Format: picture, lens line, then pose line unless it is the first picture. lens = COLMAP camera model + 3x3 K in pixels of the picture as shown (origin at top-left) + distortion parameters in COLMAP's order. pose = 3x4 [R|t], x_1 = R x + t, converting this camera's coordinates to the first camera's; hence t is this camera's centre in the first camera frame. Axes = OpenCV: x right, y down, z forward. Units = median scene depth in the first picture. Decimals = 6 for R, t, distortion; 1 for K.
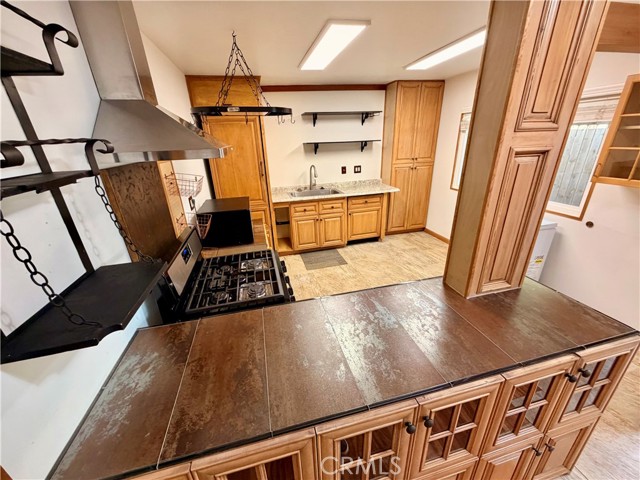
lens RADIAL K [[255.6, 0, 319.0], [0, 255.6, 240.6], [0, 0, 1]] dist [0.002792, 0.000357]
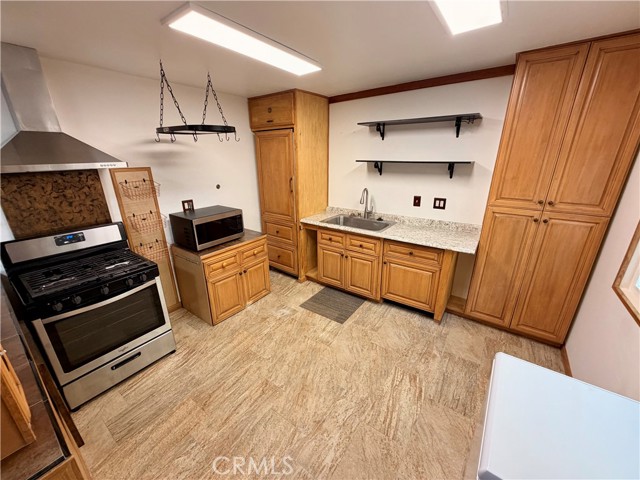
lens RADIAL K [[255.6, 0, 318.5], [0, 255.6, 240.4], [0, 0, 1]] dist [0.002792, 0.000357]
pose [[0.641000, 0.278414, -0.715265, 0.486424], [-0.297600, 0.949145, 0.102750, -0.177878], [0.707498, 0.147001, 0.691258, 0.369208]]
